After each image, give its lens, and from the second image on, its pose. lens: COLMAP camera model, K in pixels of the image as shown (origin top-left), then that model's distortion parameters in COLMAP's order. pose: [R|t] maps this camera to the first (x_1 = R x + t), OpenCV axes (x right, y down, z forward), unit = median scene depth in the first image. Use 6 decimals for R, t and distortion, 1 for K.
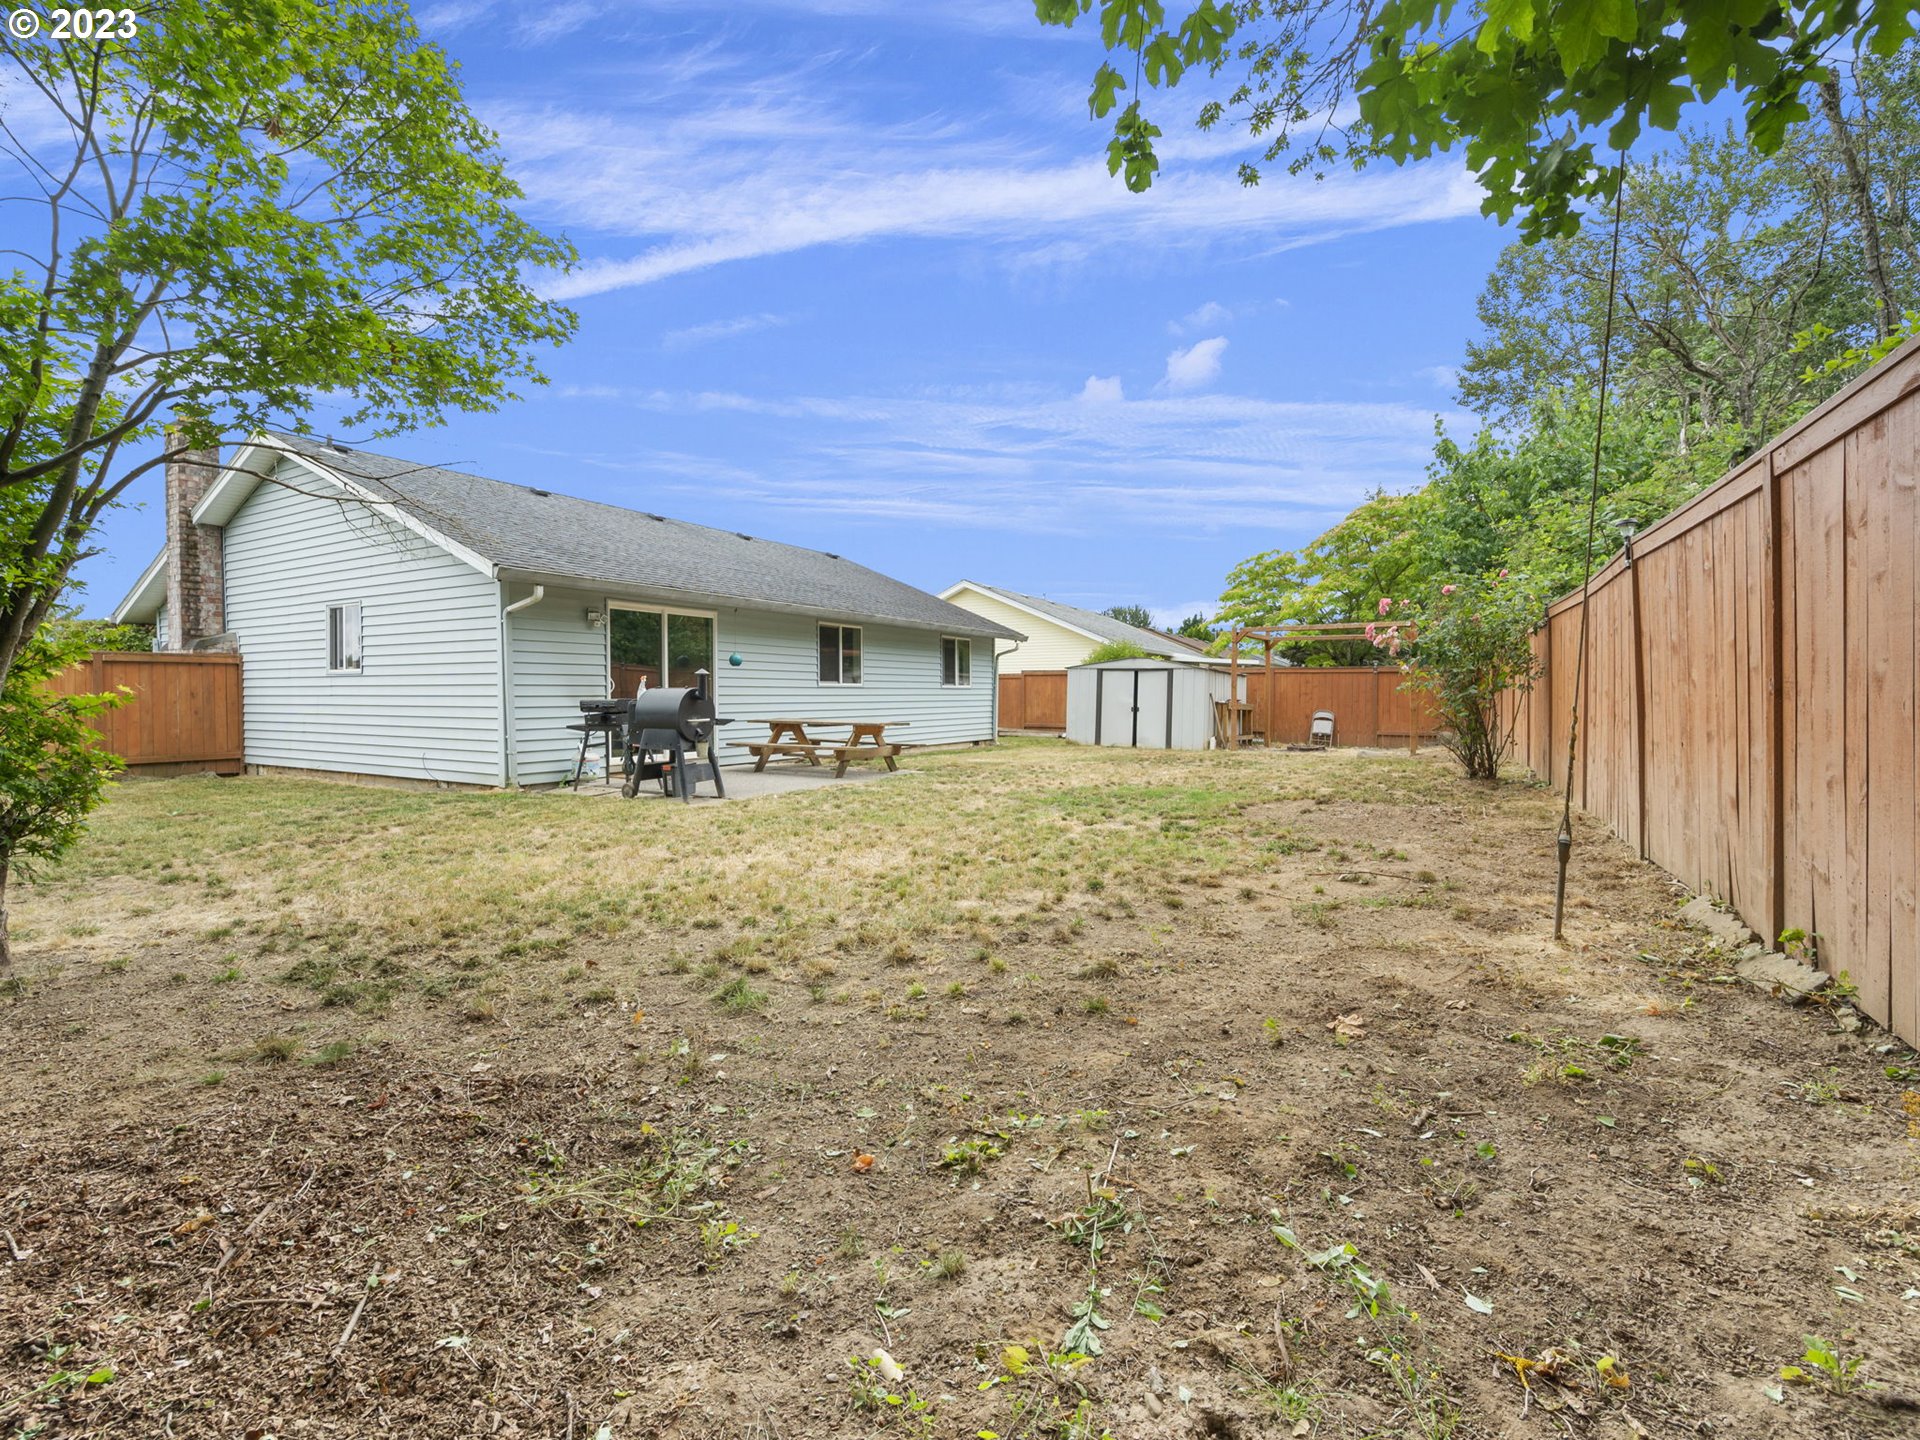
lens RADIAL K [[881.5, 0, 965.0], [0, 881.5, 710.5], [0, 0, 1]] dist [0.000329, -0.000253]
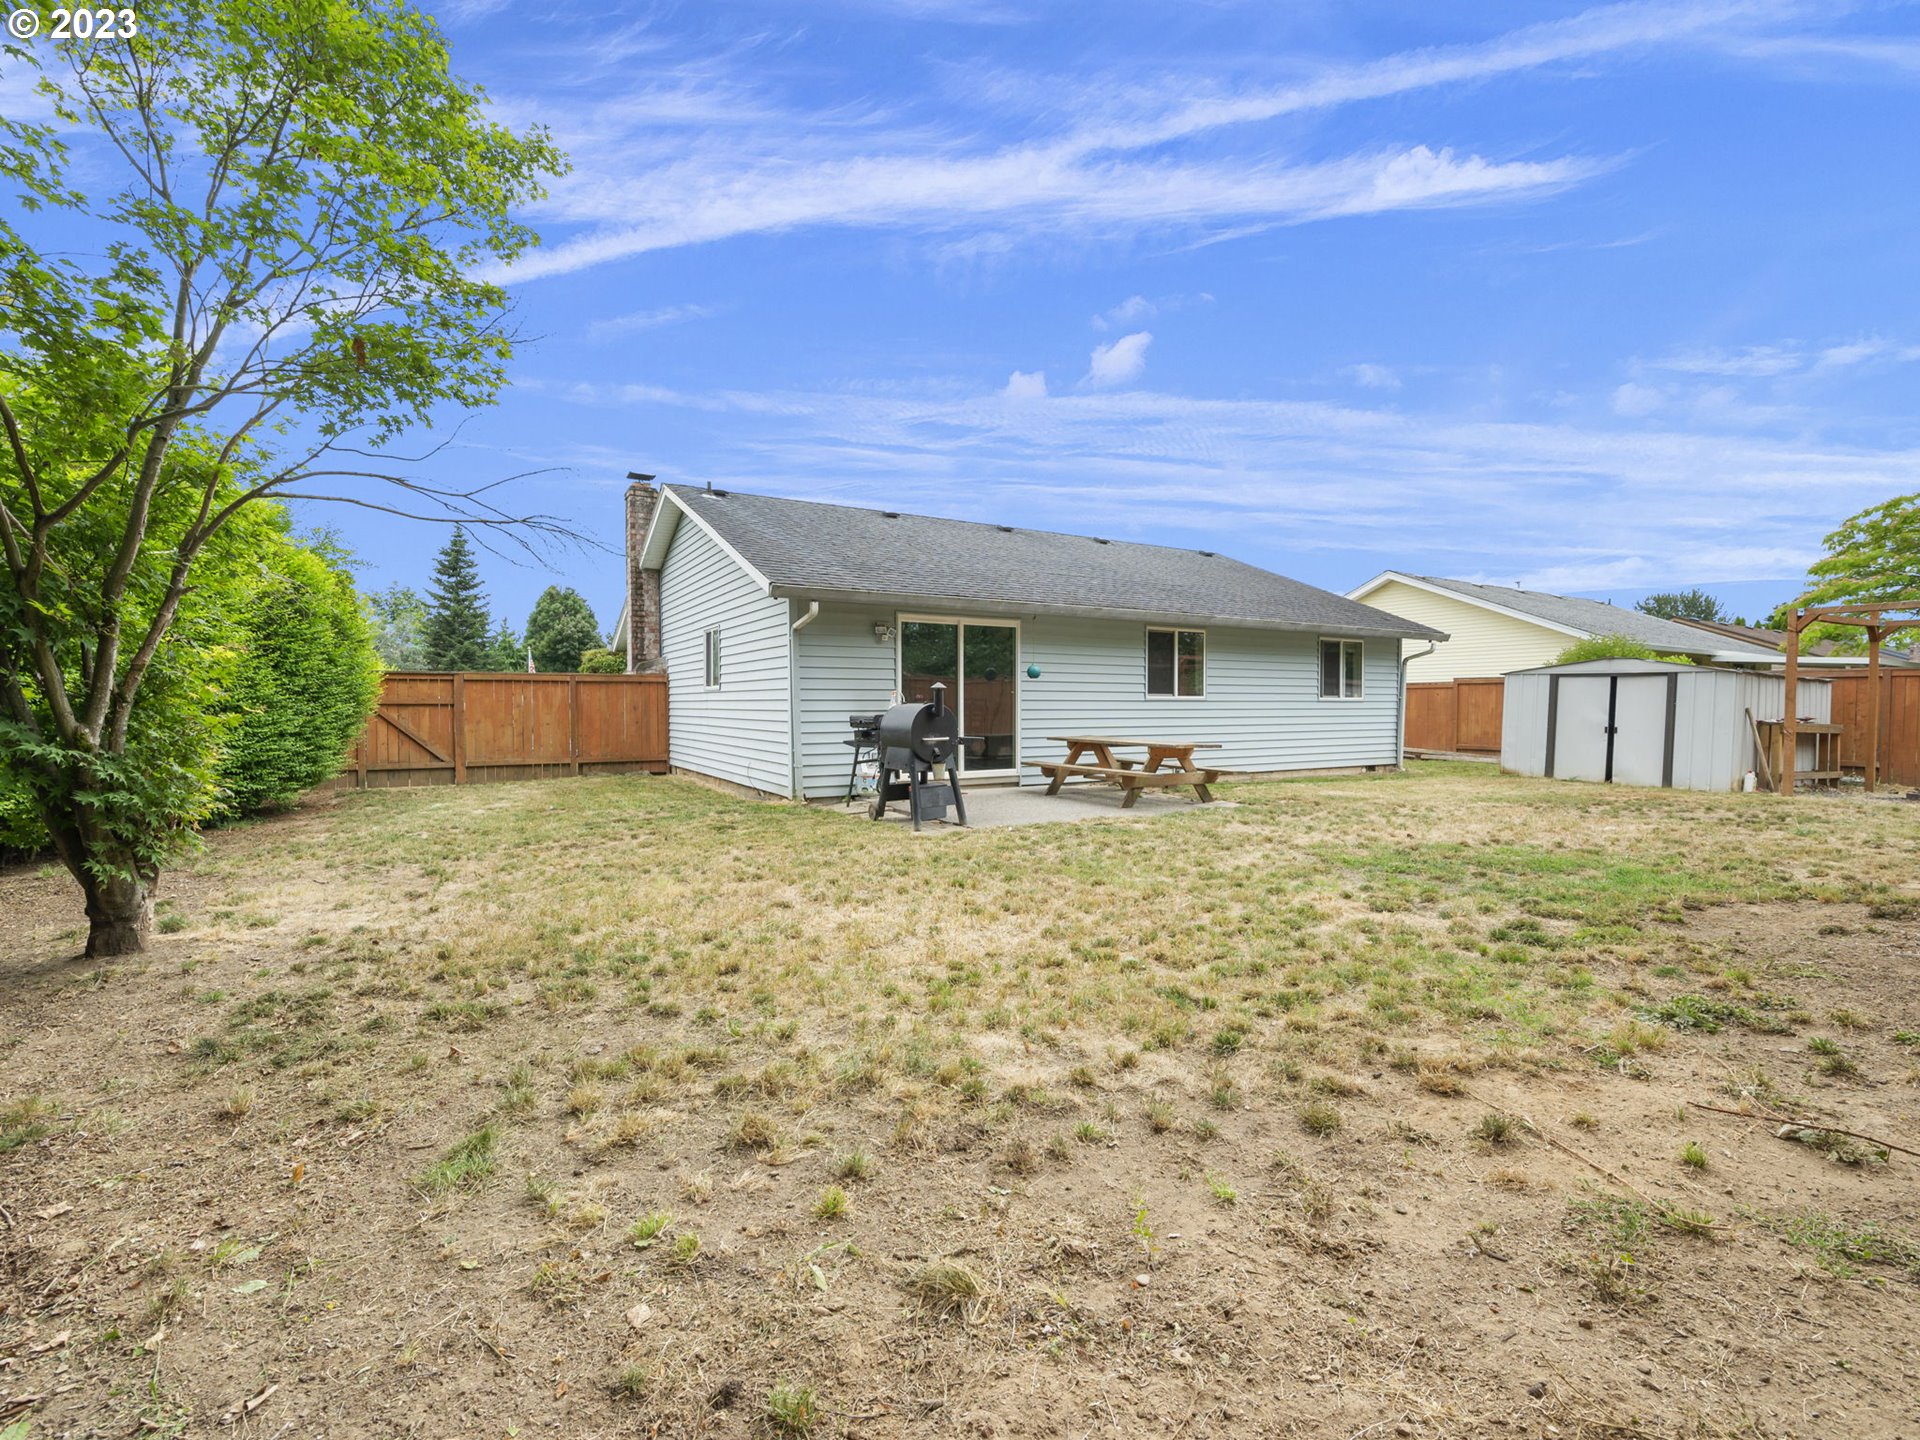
lens RADIAL K [[871.9, 0, 949.1], [0, 871.9, 721.7], [0, 0, 1]] dist [0.000855, -0.000132]
pose [[0.867436, 0.010740, -0.497433, 0.108722], [-0.010318, 0.999940, 0.003596, -0.007006], [0.497442, 0.002013, 0.867495, 0.156628]]
